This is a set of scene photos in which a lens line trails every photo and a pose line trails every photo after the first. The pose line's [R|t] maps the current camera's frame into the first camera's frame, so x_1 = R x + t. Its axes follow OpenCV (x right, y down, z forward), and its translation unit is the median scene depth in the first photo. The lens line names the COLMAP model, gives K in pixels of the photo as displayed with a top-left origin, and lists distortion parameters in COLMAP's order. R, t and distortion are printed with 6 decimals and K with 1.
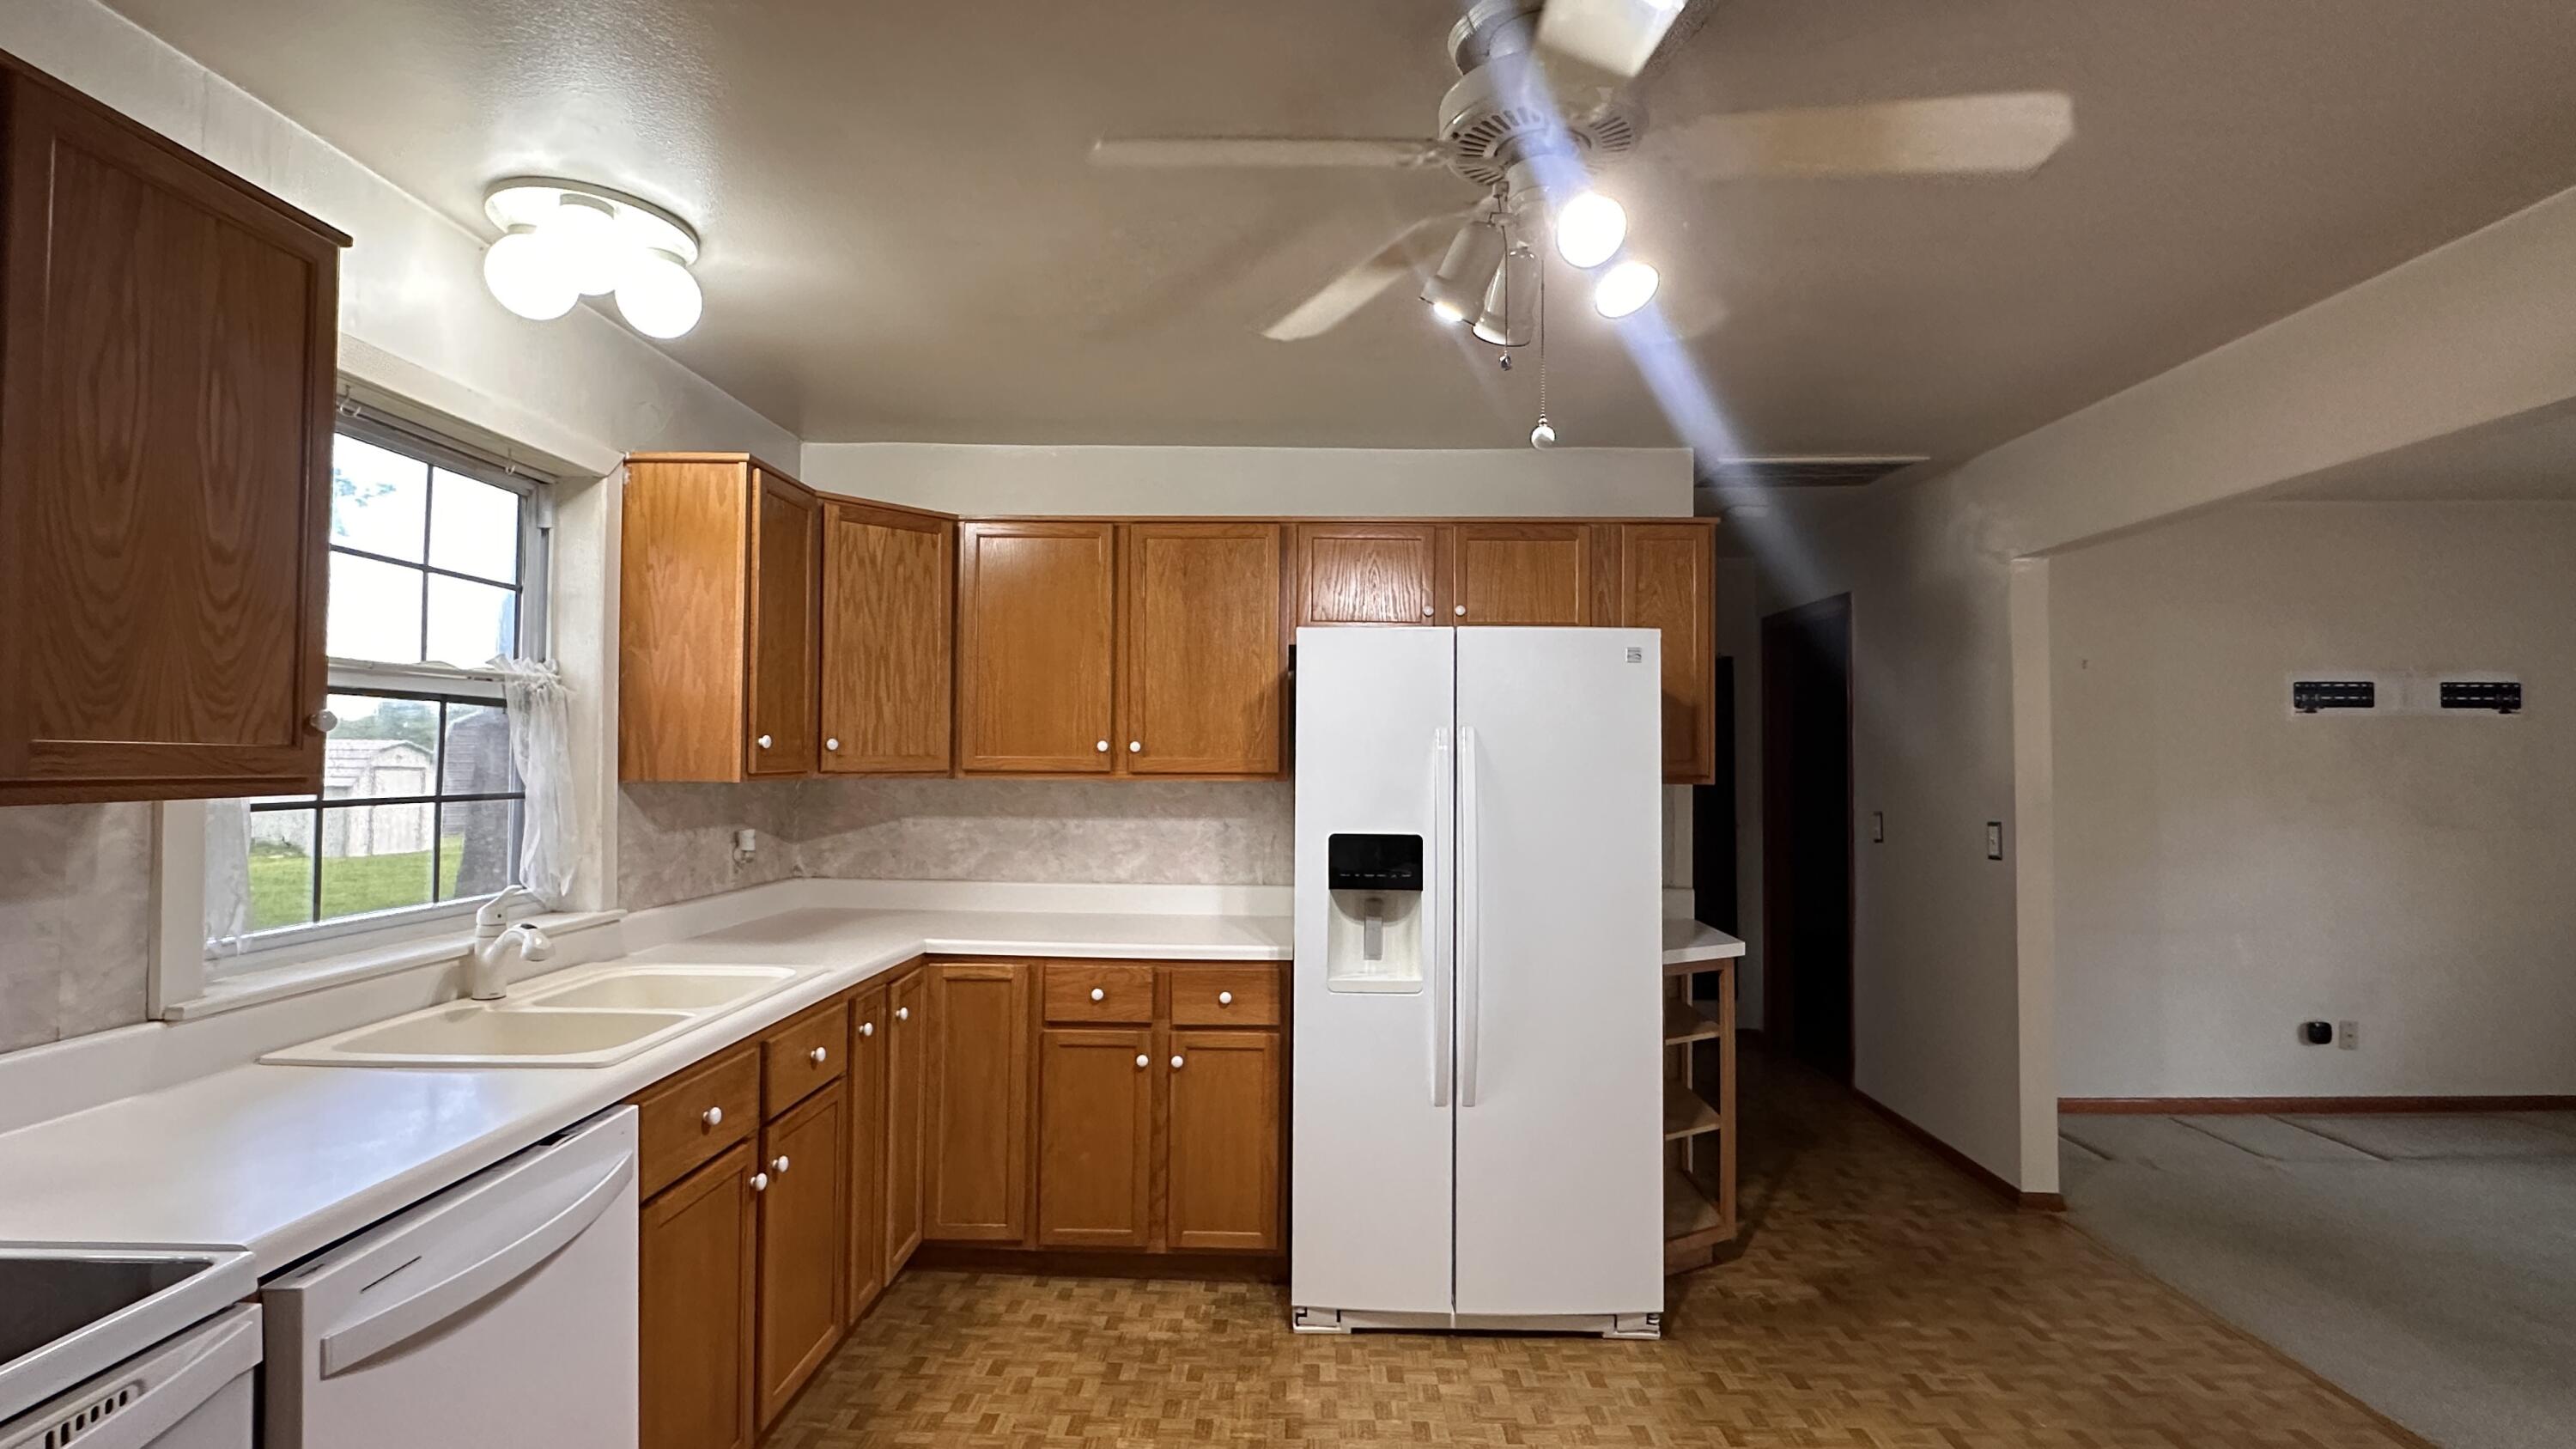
lens RADIAL K [[1162.8, 0, 1287.8], [0, 1162.8, 731.4], [0, 0, 1]] dist [-0.006322, 0.001735]
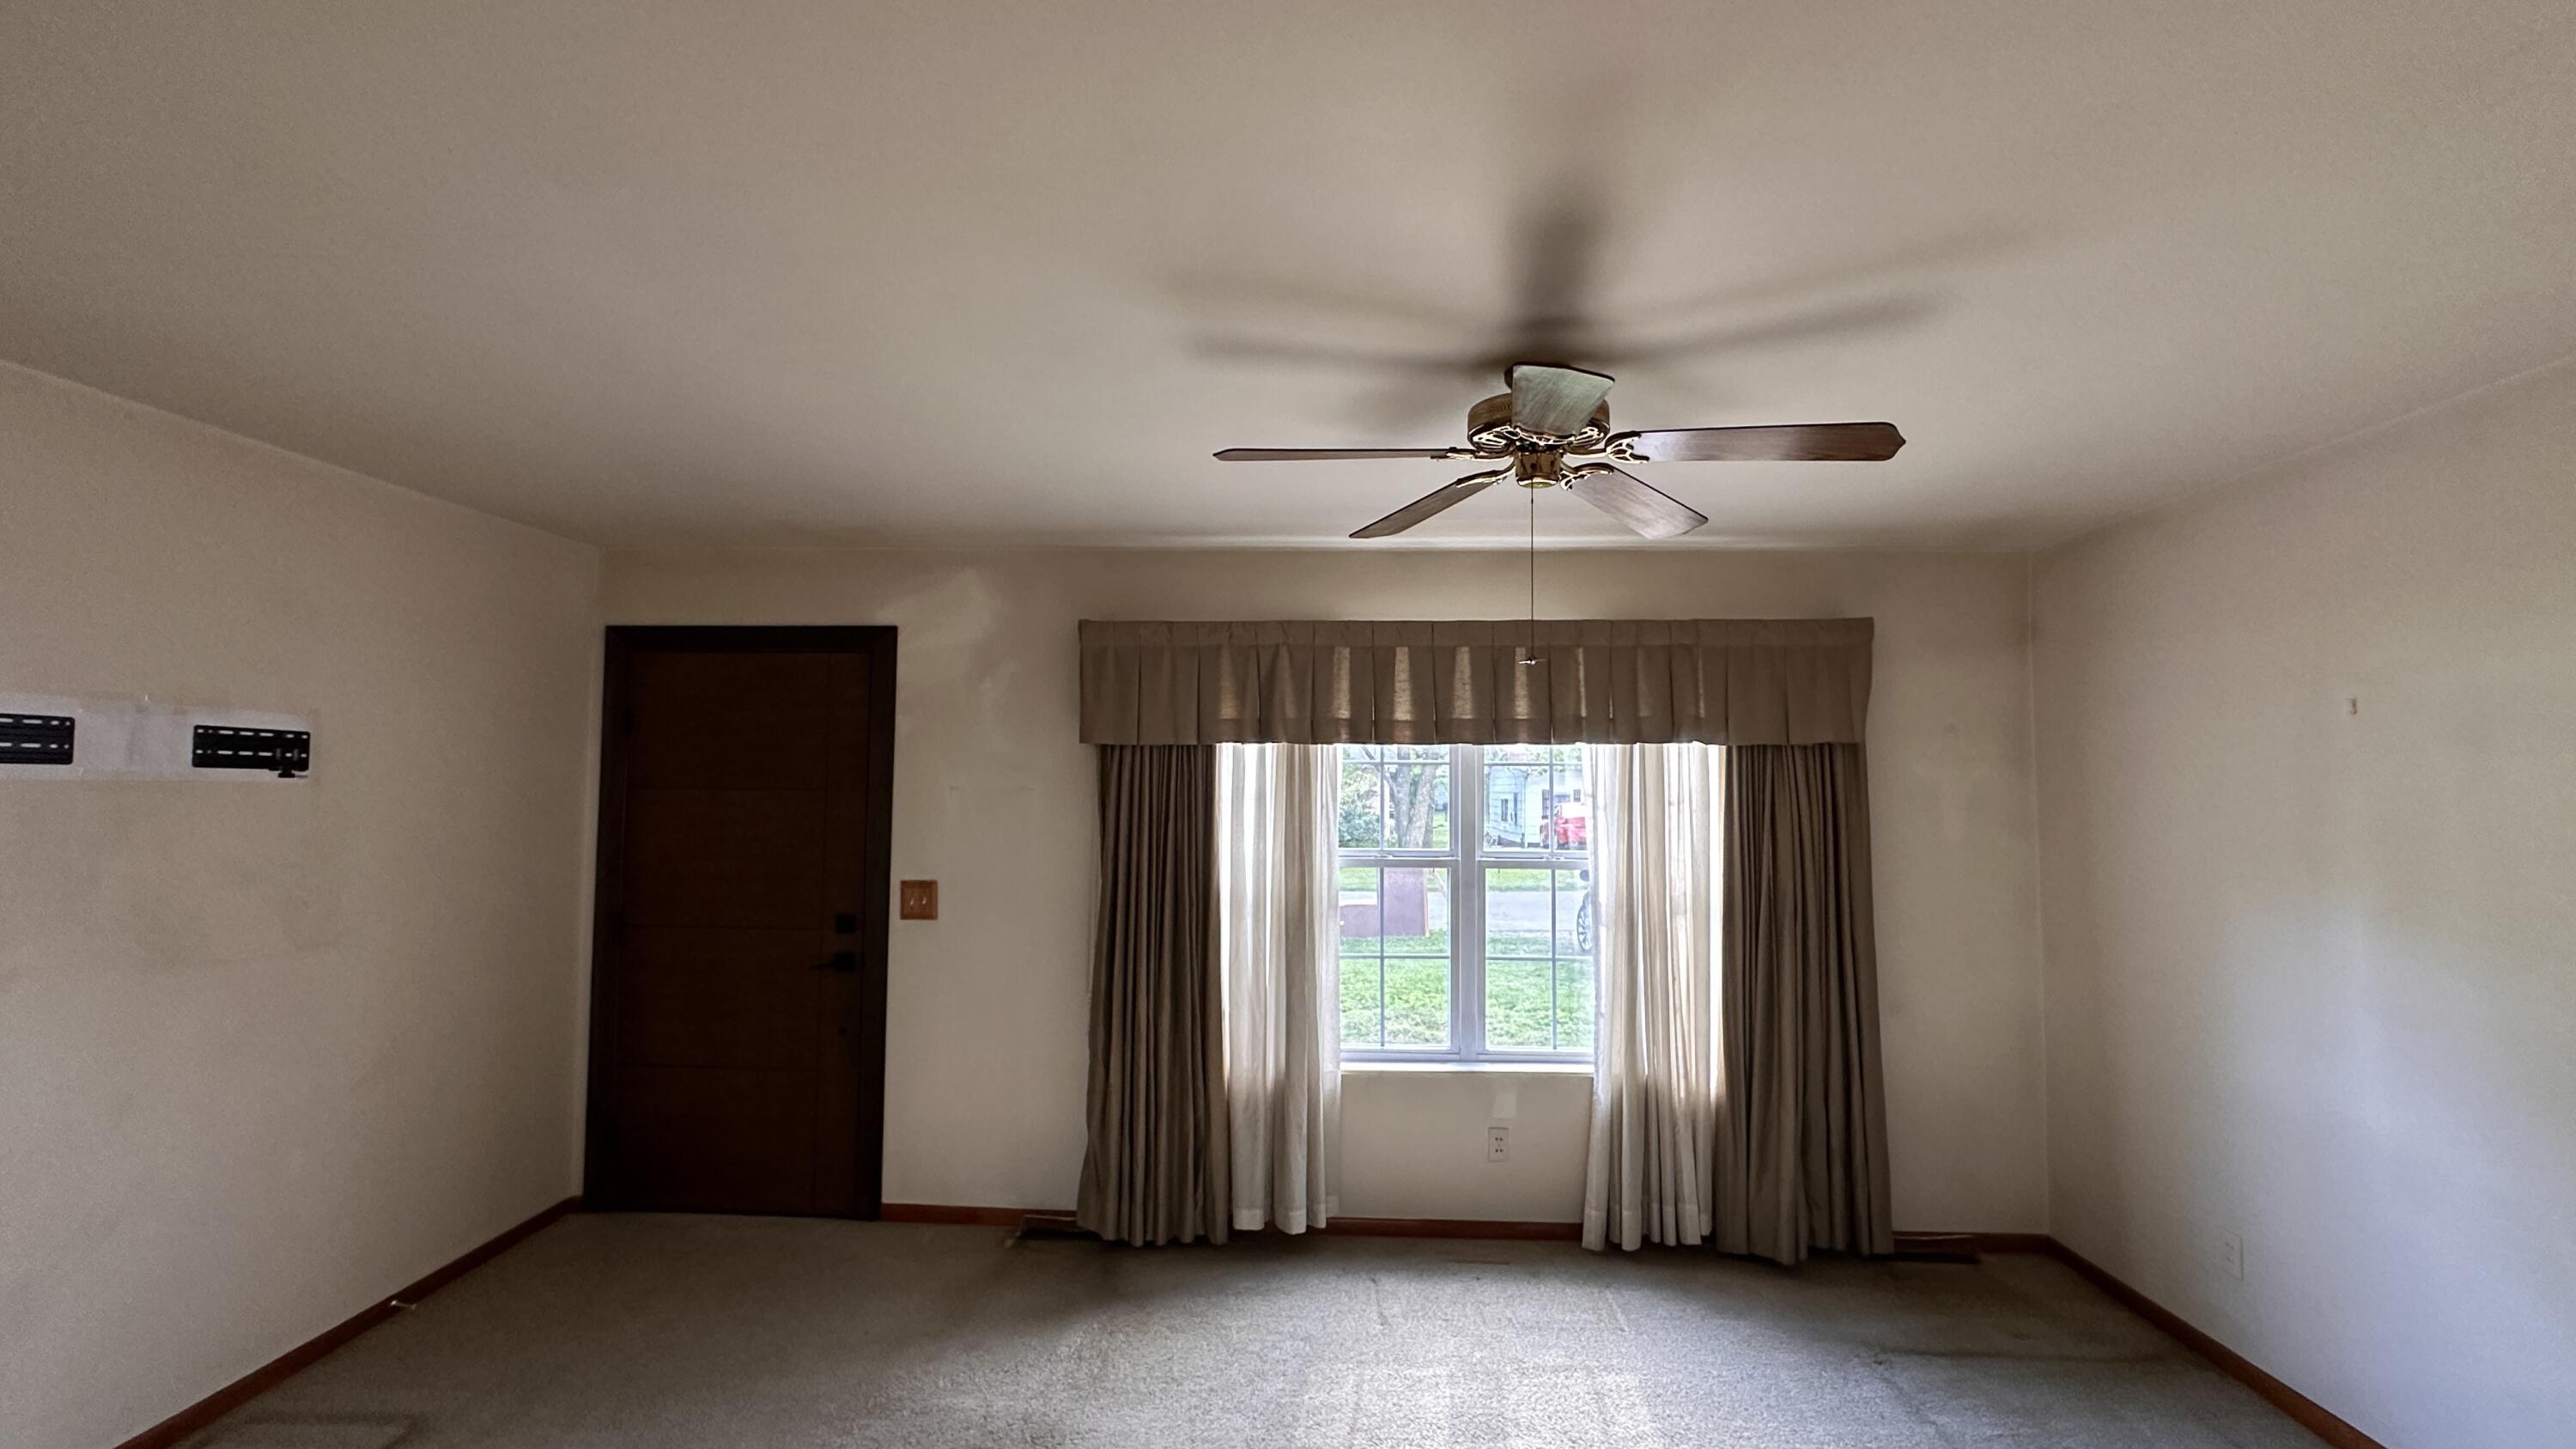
lens RADIAL K [[1162.8, 0, 1296.5], [0, 1162.8, 727.9], [0, 0, 1]] dist [-0.006322, 0.001735]
pose [[0.024530, 0.050881, 0.998403, 0.647476], [-0.029231, 0.998313, -0.050158, -0.043617], [-0.999272, -0.027954, 0.025976, 0.651073]]
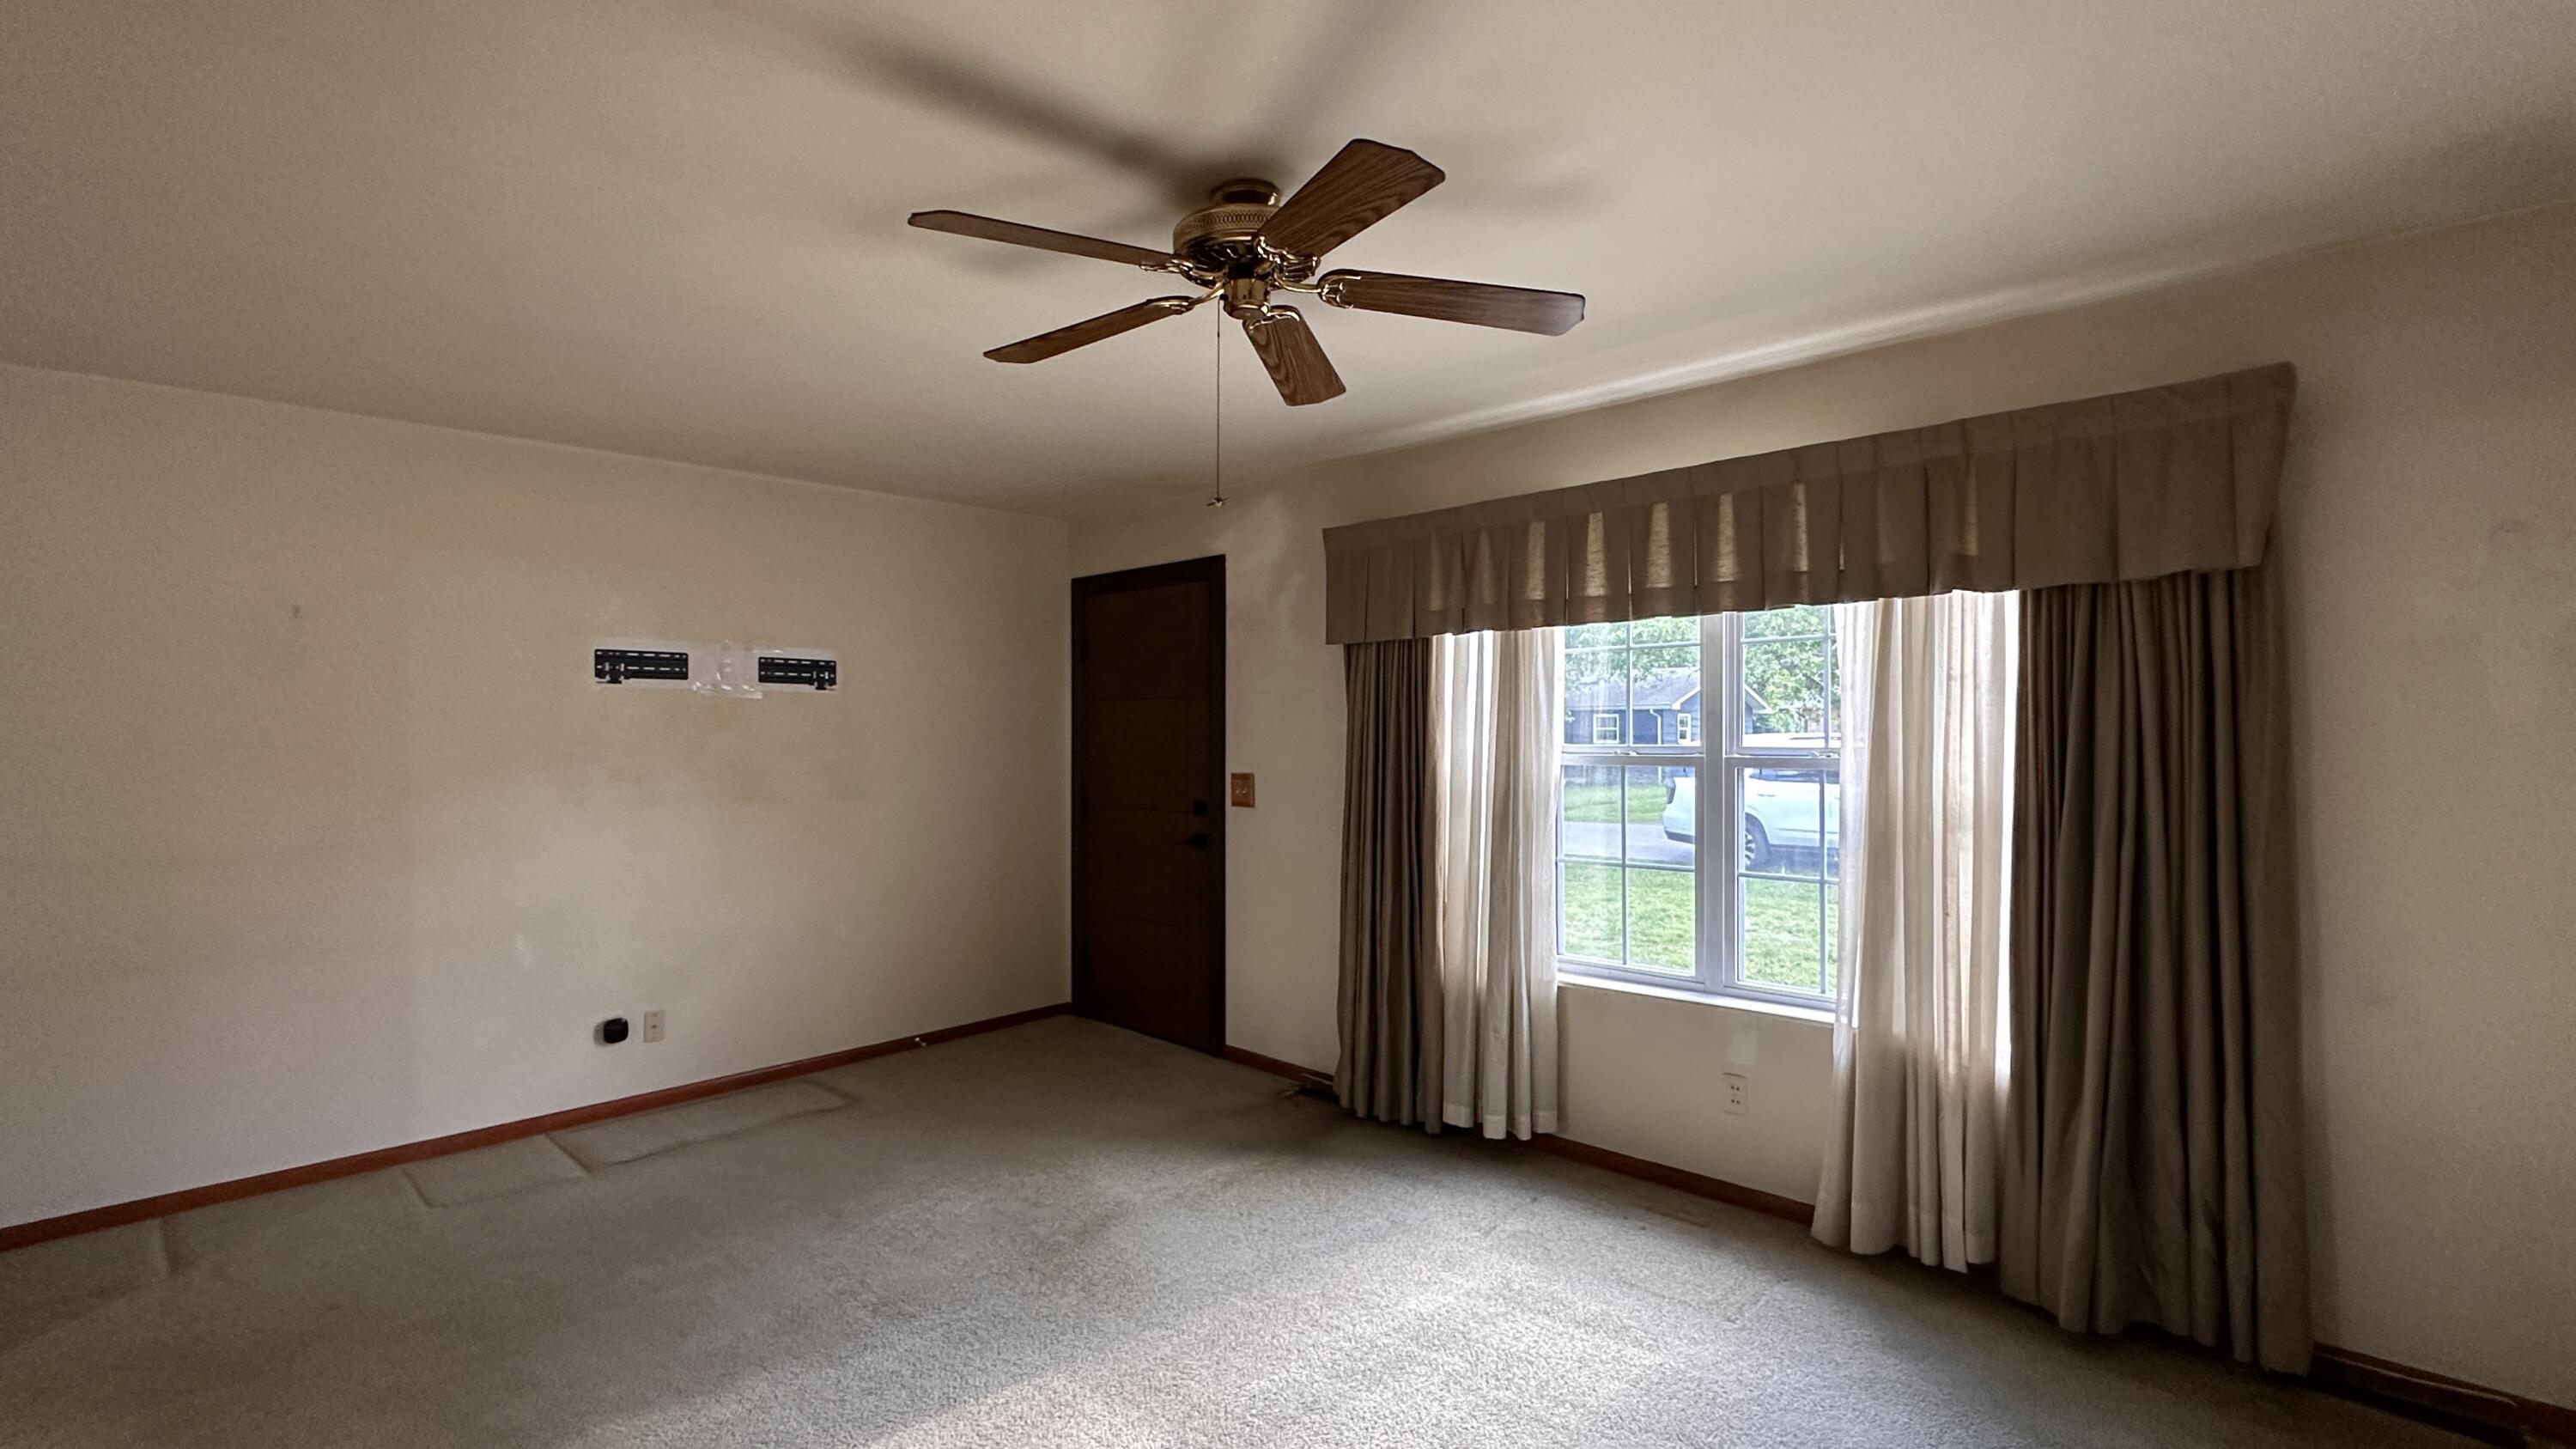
lens RADIAL K [[1162.8, 0, 1290.0], [0, 1162.8, 726.6], [0, 0, 1]] dist [-0.006322, 0.001735]
pose [[0.678670, 0.001870, 0.734441, 0.911006], [-0.012911, 0.999873, 0.009384, 0.004183], [-0.734330, -0.015851, 0.678607, -0.030861]]
